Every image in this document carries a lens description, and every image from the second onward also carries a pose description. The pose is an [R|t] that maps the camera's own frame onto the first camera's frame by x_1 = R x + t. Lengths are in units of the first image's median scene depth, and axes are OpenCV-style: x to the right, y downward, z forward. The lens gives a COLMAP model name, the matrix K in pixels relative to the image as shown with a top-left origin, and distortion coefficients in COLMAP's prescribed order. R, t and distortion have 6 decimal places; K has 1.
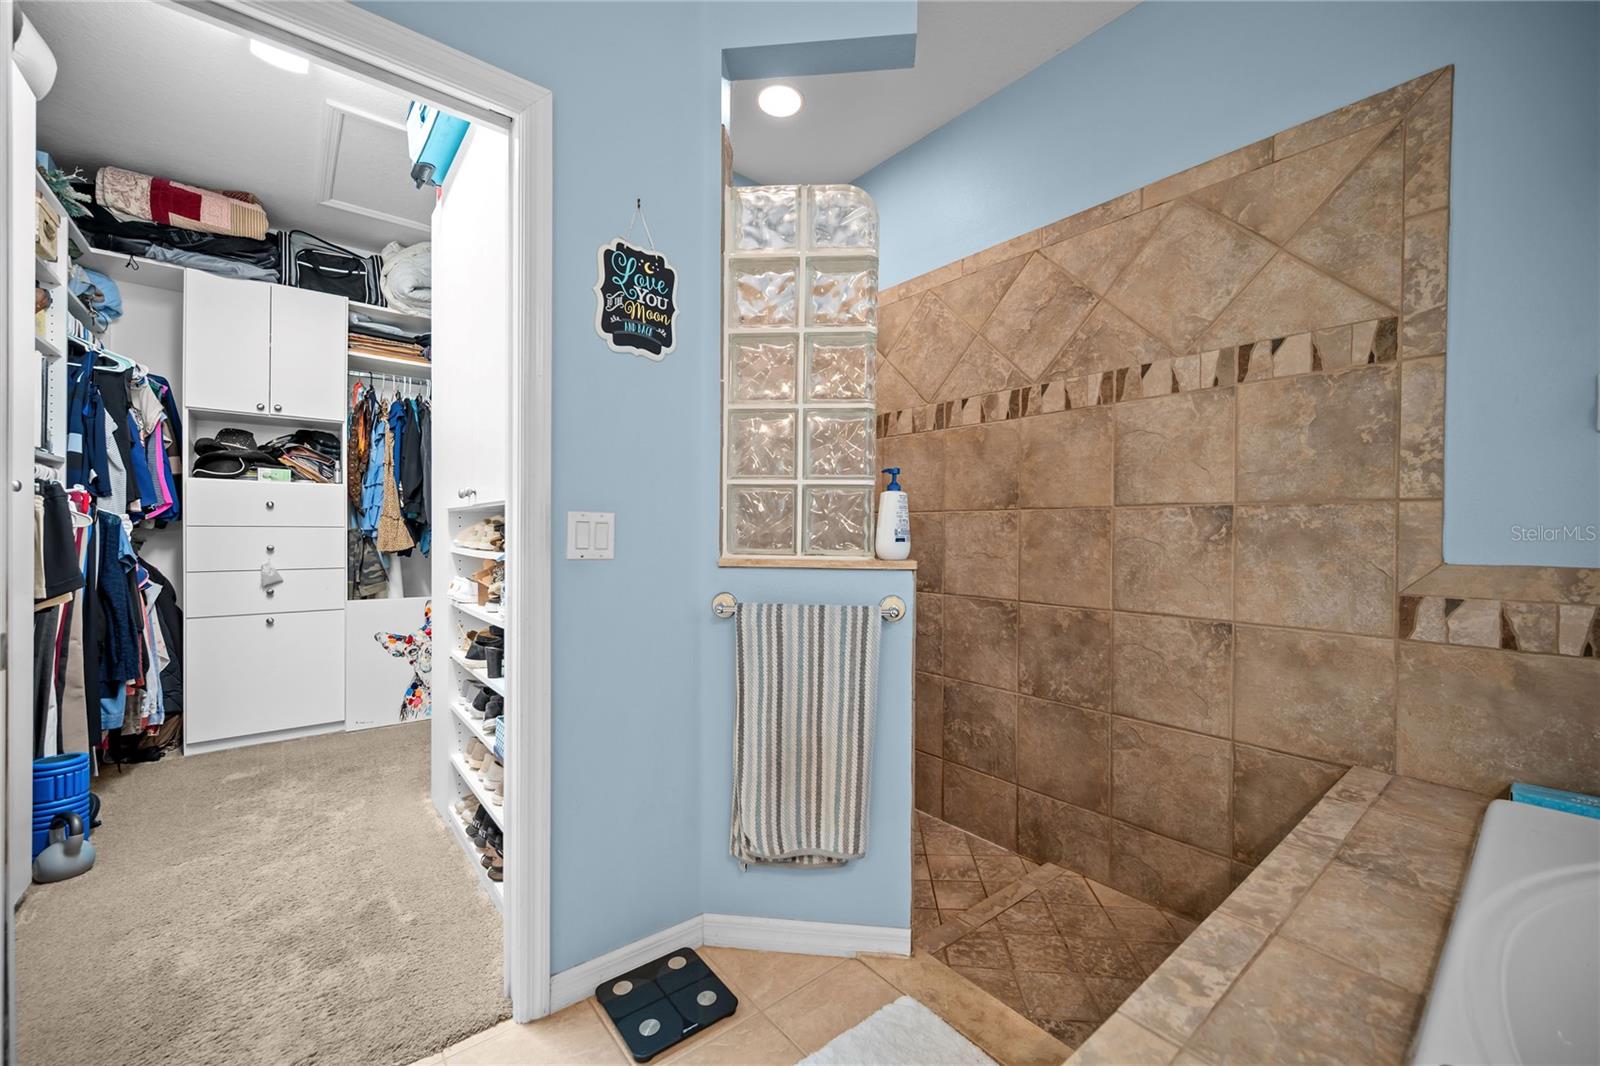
lens RADIAL K [[627.7, 0, 800.0], [0, 627.7, 533.0], [0, 0, 1]] dist [-0.000957, -0.000037]
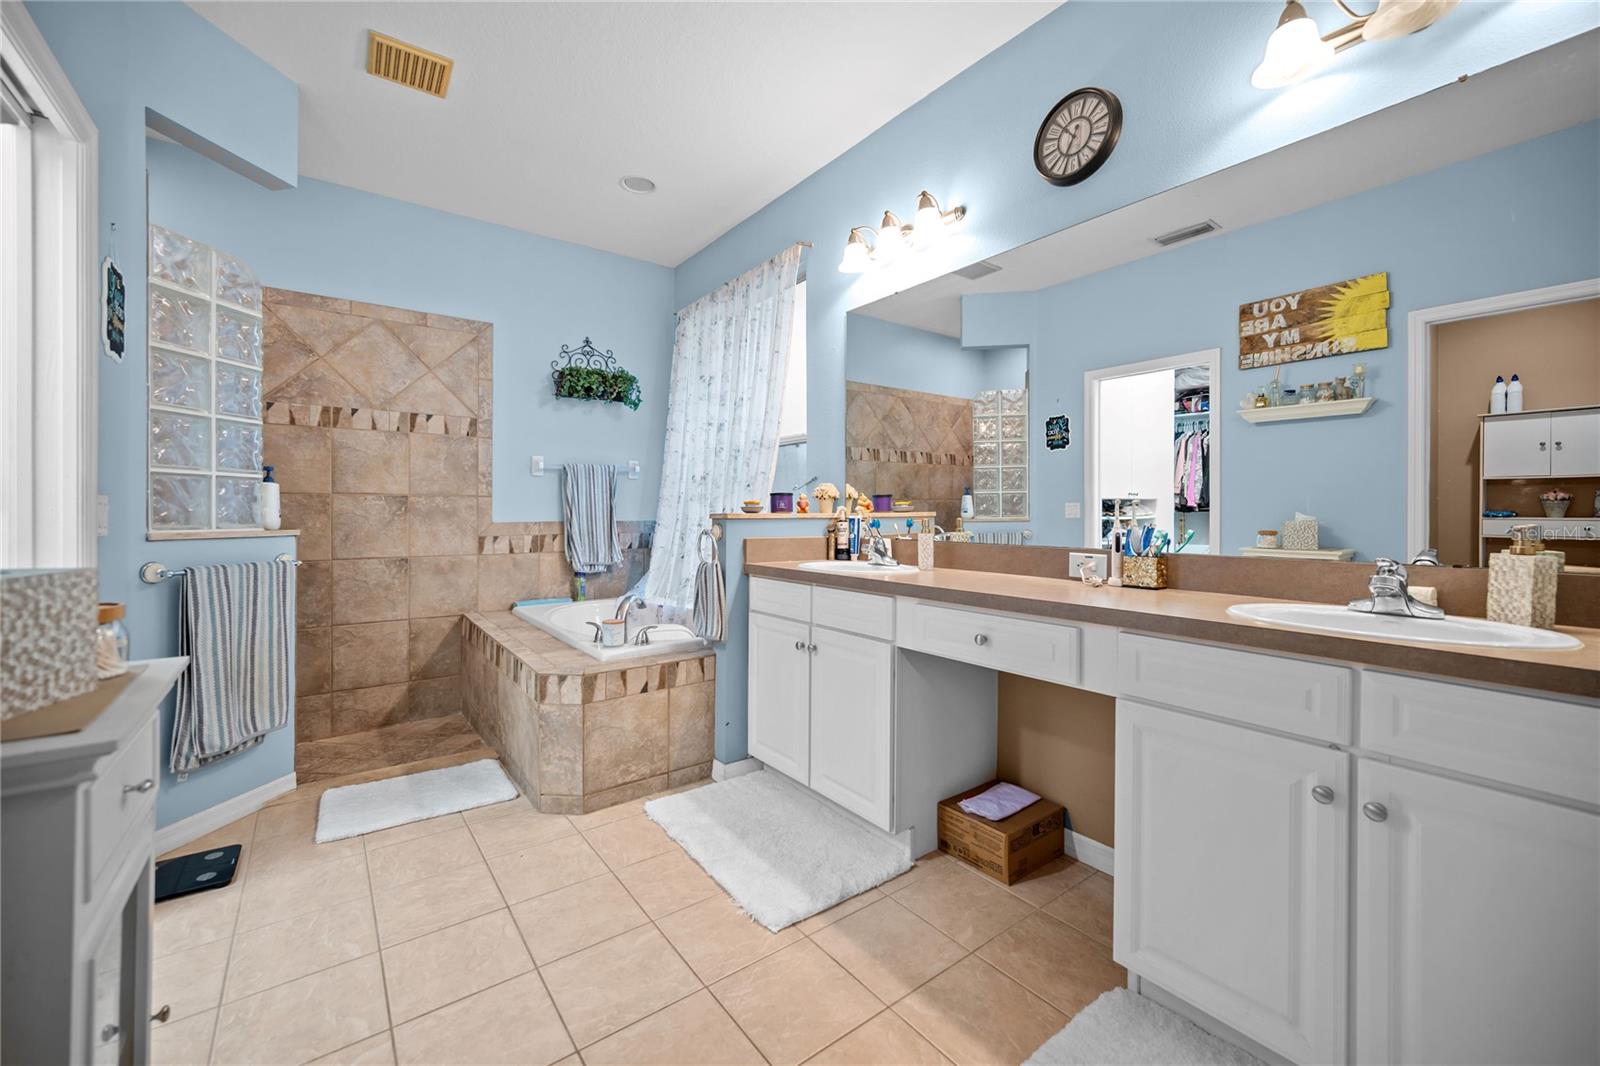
lens RADIAL K [[627.7, 0, 800.0], [0, 627.7, 533.0], [0, 0, 1]] dist [-0.000957, -0.000037]
pose [[0.034858, -0.040383, 0.998576, -1.181272], [0.000591, 0.999184, 0.040387, -0.007538], [-0.999392, -0.000817, 0.034854, -0.257157]]
